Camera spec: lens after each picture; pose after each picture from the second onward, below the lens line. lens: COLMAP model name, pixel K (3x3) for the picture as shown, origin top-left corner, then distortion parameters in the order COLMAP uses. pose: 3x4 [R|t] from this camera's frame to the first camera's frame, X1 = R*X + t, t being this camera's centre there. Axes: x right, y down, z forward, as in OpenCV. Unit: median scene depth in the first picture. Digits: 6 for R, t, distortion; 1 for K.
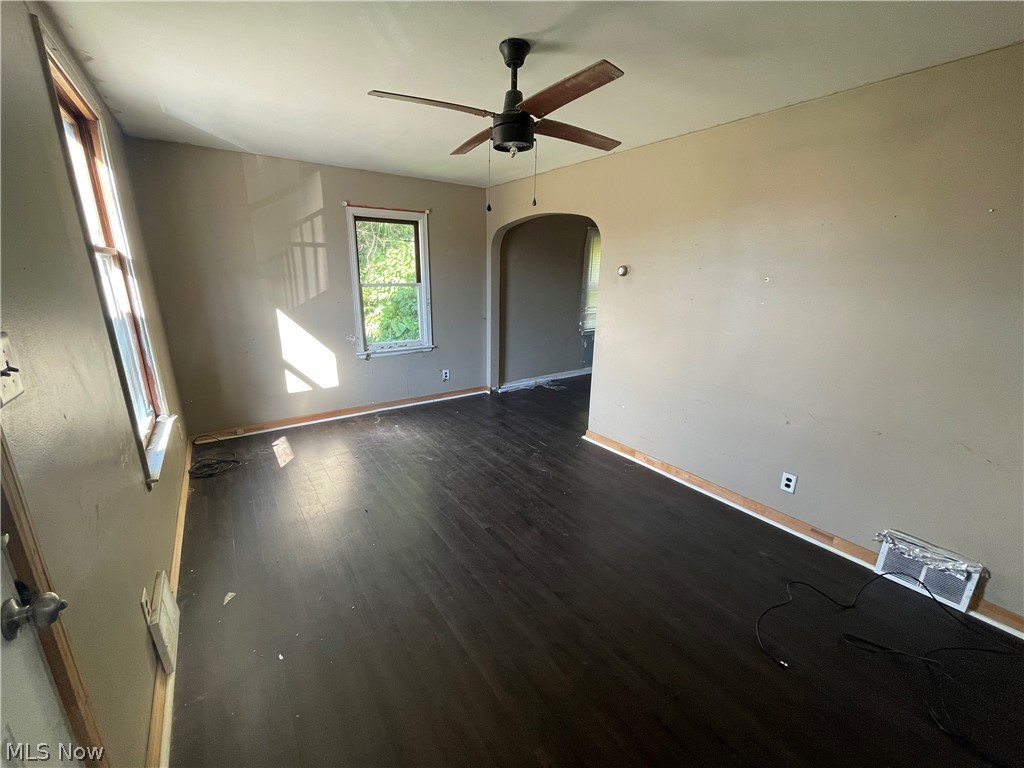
lens RADIAL K [[413.5, 0, 493.1], [0, 413.5, 383.6], [0, 0, 1]] dist [-0.014313, 0.004078]
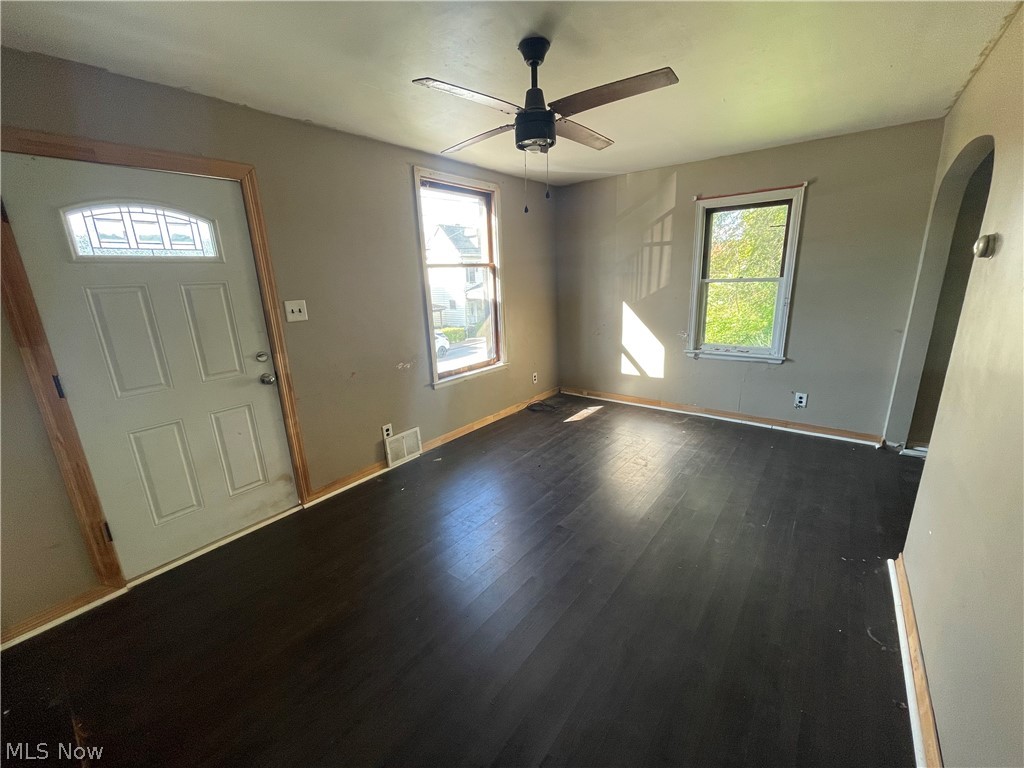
lens RADIAL K [[413.5, 0, 518.5], [0, 413.5, 382.2], [0, 0, 1]] dist [-0.014313, 0.004078]
pose [[0.302787, 0.218404, -0.927696, 0.520200], [-0.207128, 0.965203, 0.159631, -0.081386], [0.930278, 0.143818, 0.337488, 0.337023]]
